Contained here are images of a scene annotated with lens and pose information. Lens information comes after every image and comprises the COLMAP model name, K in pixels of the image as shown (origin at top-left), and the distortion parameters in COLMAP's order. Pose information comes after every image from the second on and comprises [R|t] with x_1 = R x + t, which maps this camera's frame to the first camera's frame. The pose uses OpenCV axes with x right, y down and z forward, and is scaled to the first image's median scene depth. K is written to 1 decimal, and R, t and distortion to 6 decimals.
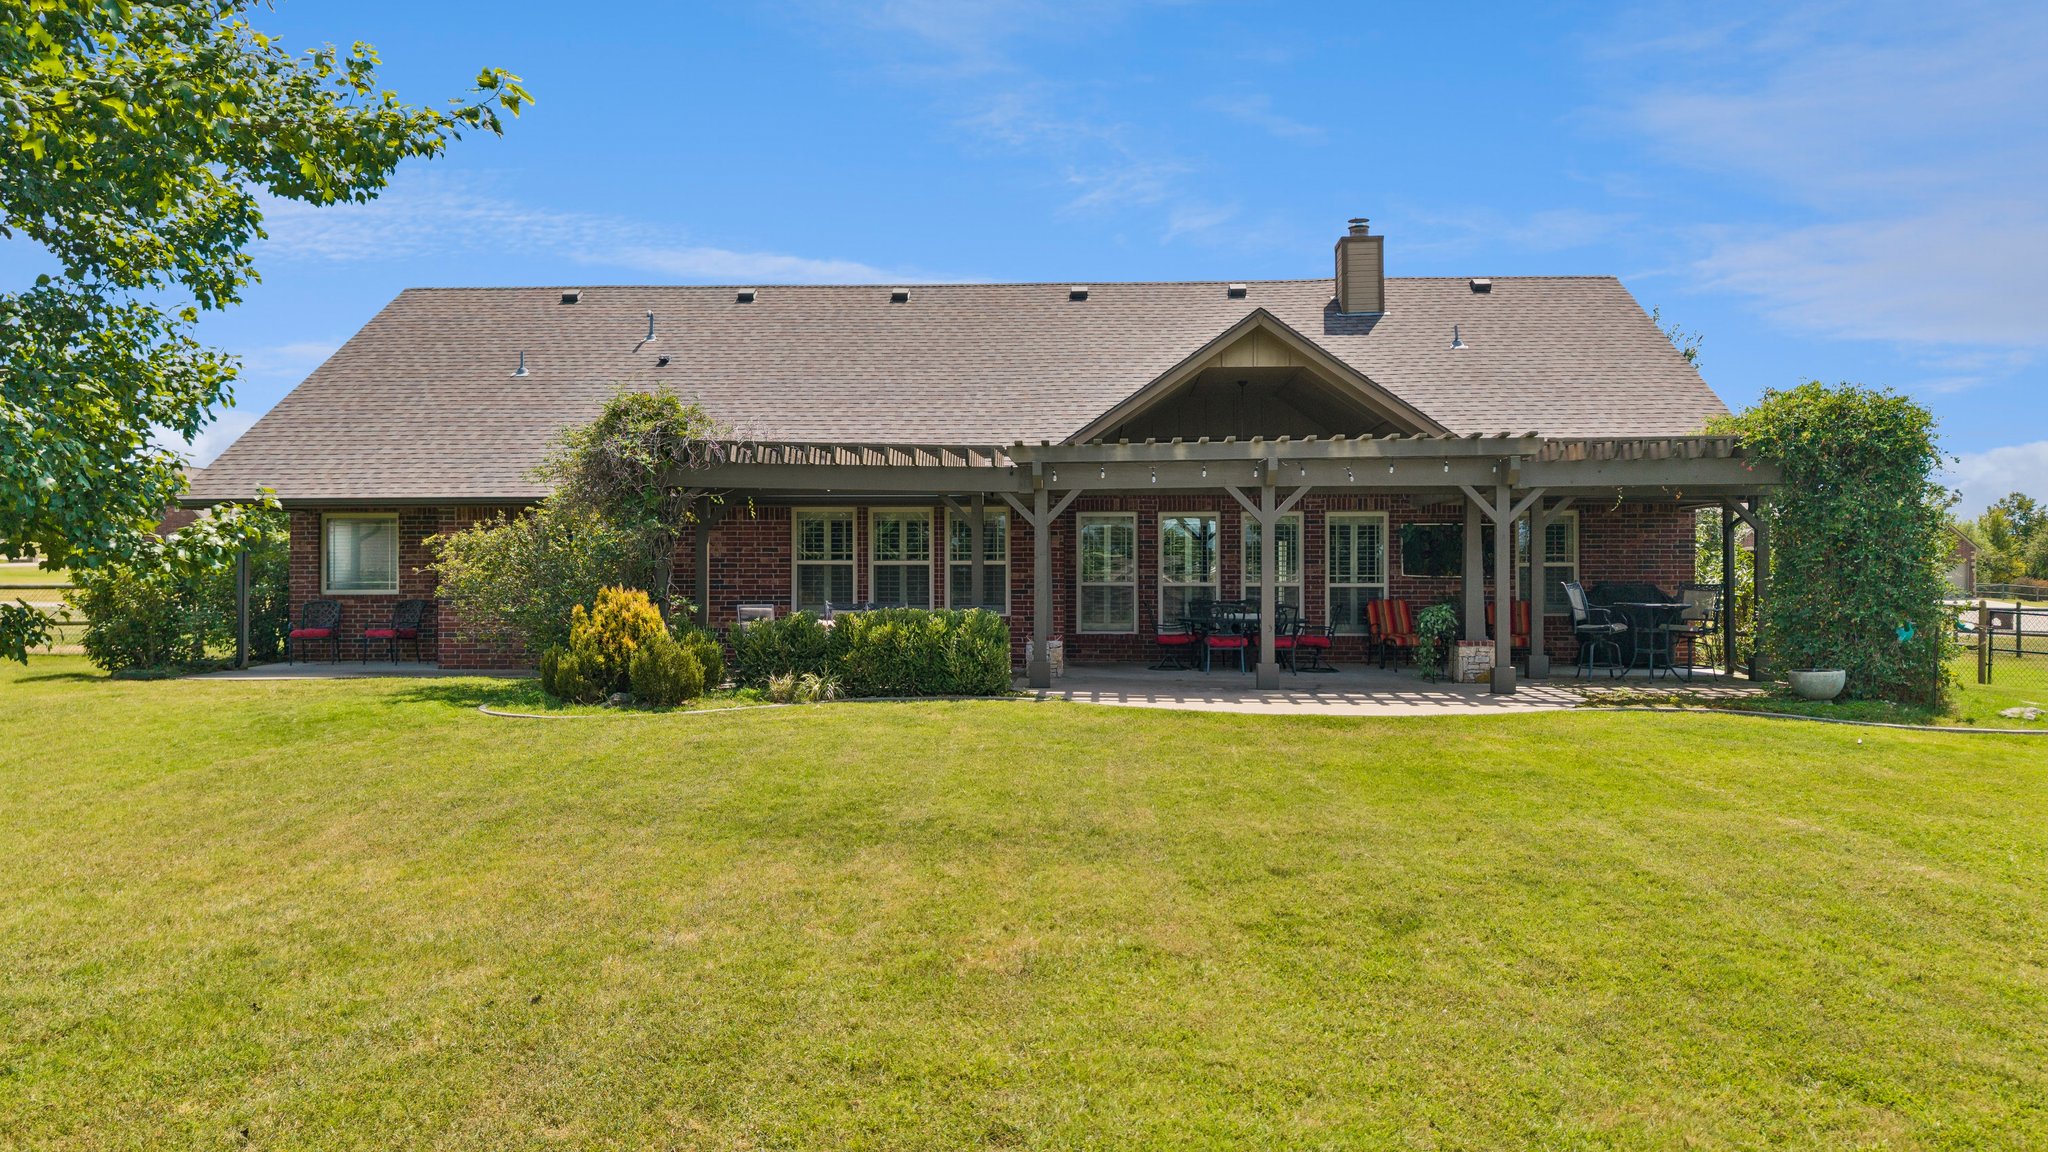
lens RADIAL K [[1385.5, 0, 1023.6], [0, 1385.5, 570.3], [0, 0, 1]] dist [0.020356, -0.022768]
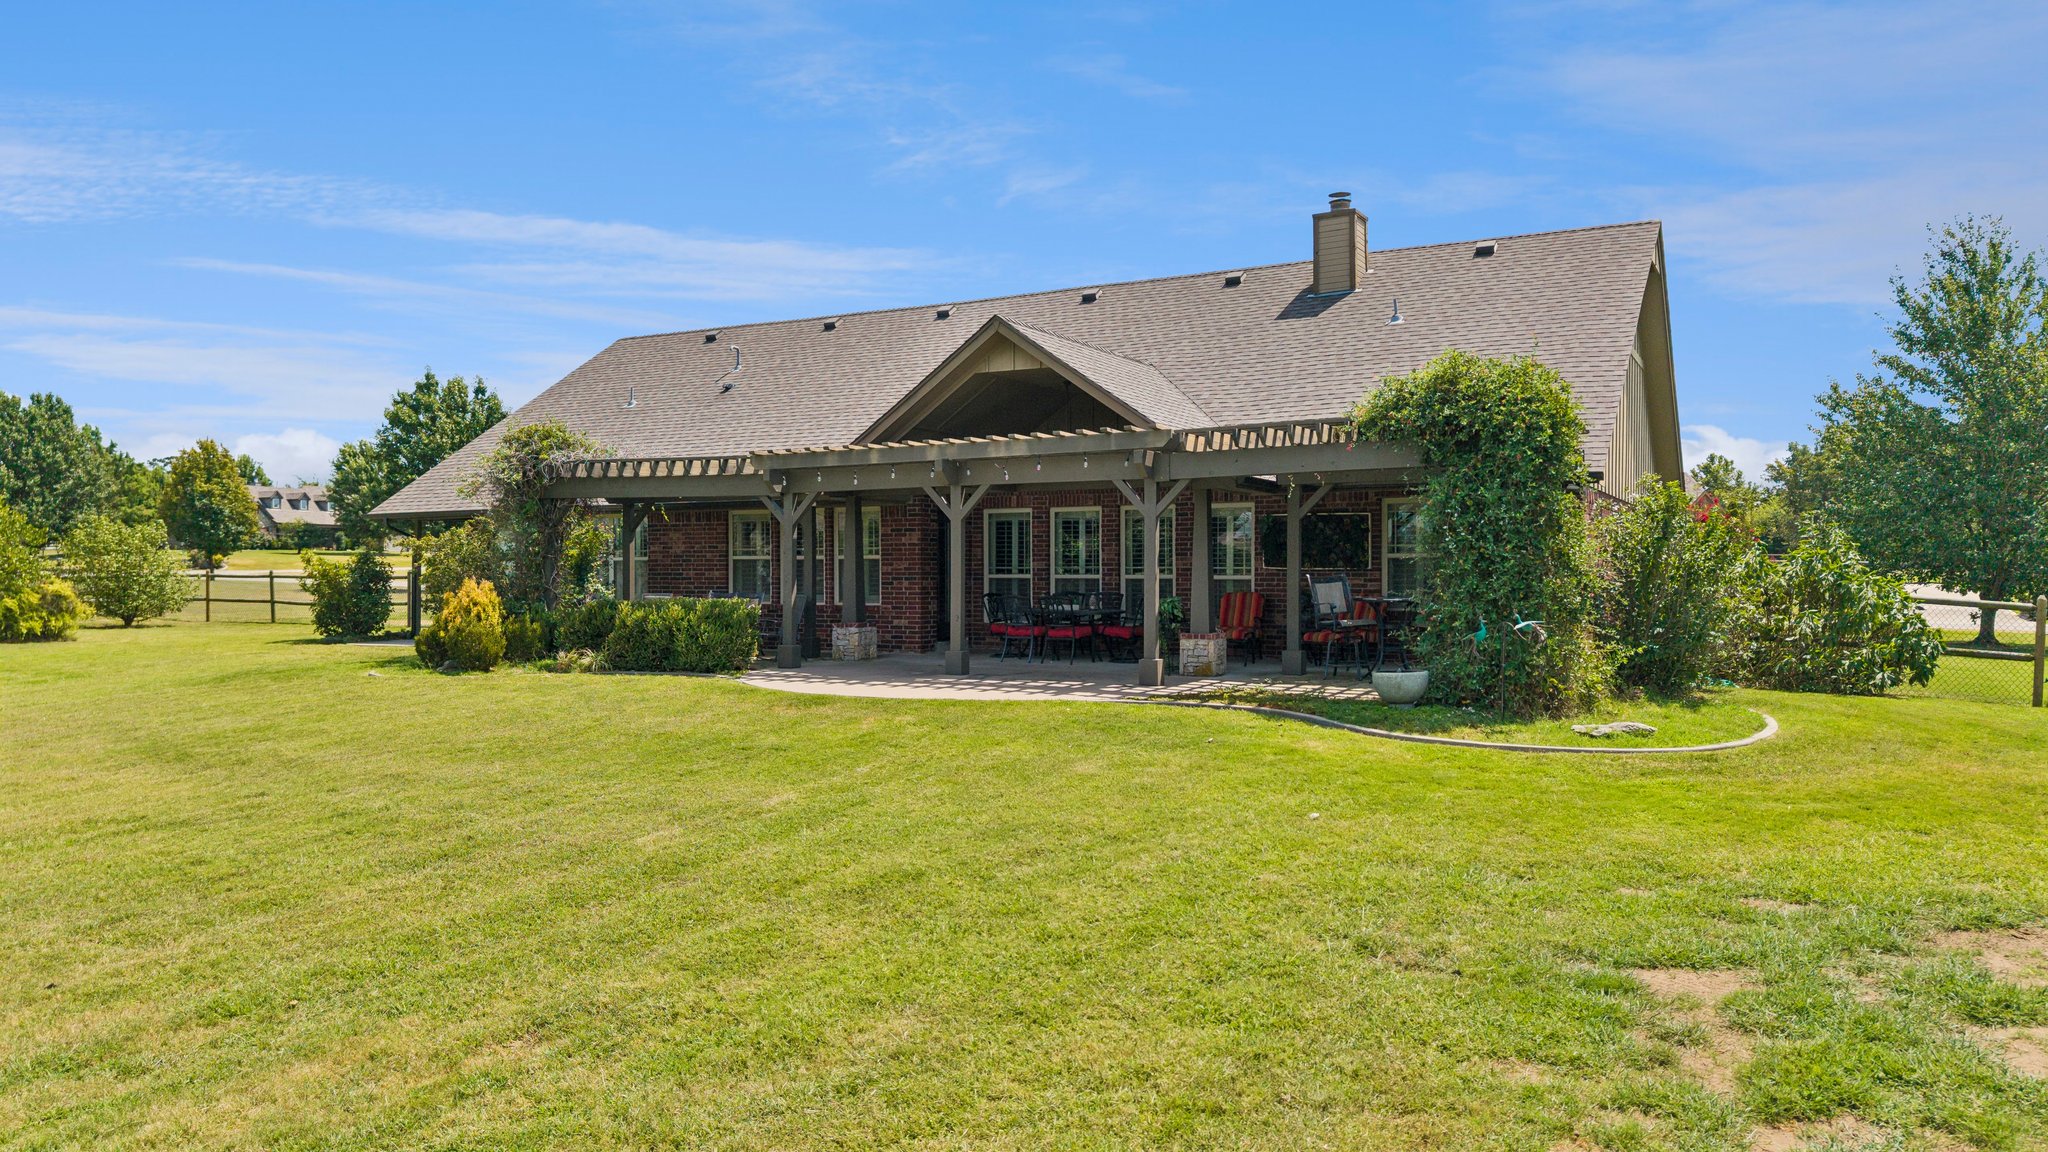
lens RADIAL K [[1385.5, 0, 1029.9], [0, 1385.5, 572.0], [0, 0, 1]] dist [0.020356, -0.022768]
pose [[0.896826, -0.001936, -0.442379, 0.660743], [0.007515, 0.999913, 0.010859, -0.004880], [0.442319, -0.013063, 0.896763, 0.060263]]
